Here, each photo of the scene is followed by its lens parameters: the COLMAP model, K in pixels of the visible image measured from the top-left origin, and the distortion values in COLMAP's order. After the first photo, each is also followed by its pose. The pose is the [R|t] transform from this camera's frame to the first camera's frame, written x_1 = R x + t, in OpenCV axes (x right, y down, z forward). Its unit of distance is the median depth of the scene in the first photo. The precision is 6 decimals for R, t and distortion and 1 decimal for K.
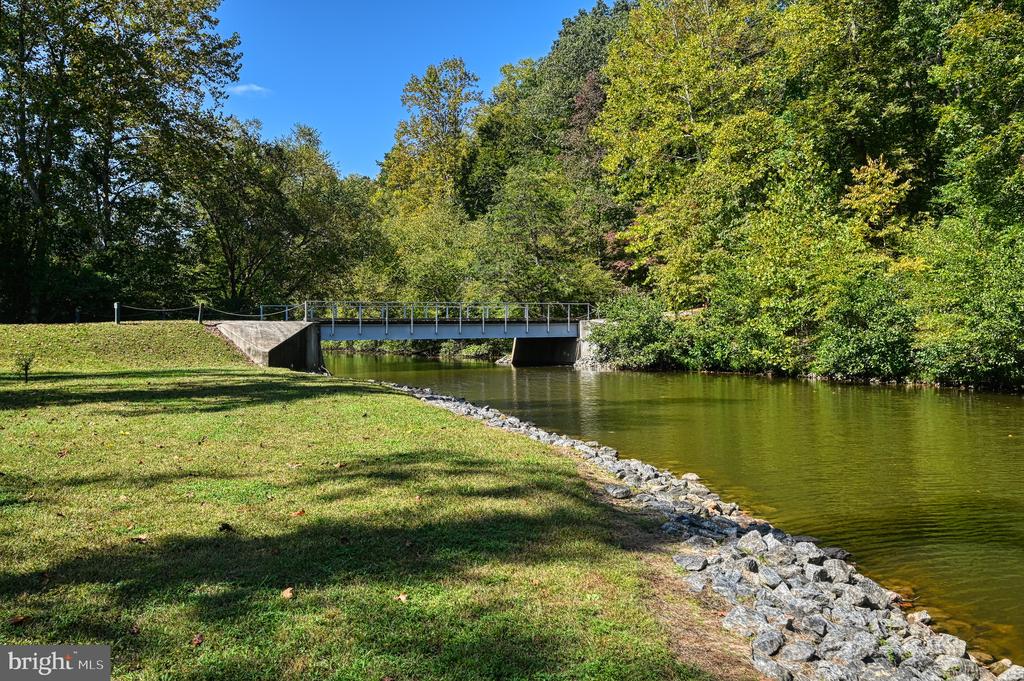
lens RADIAL K [[922.3, 0, 513.1], [0, 922.3, 339.1], [0, 0, 1]] dist [-0.009704, 0.001462]
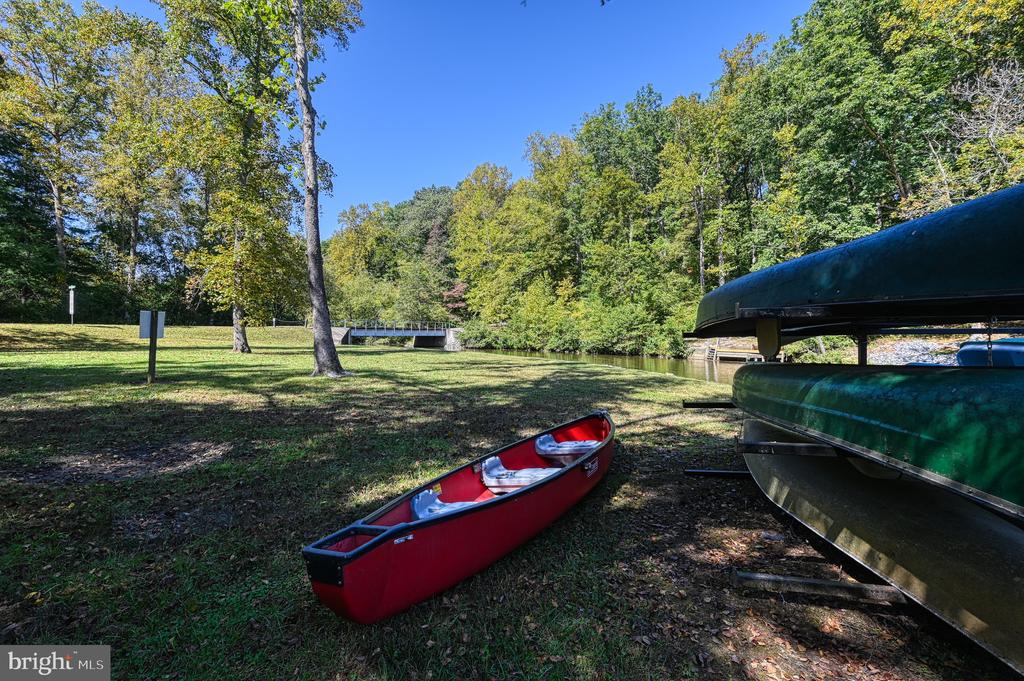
lens RADIAL K [[517.4, 0, 510.8], [0, 517.4, 342.5], [0, 0, 1]] dist [0.000414, 0.001177]
pose [[0.931647, 0.012265, 0.363159, -0.321833], [-0.015769, 0.999853, 0.006687, 0.004058], [-0.363024, -0.011957, 0.931703, -0.428525]]
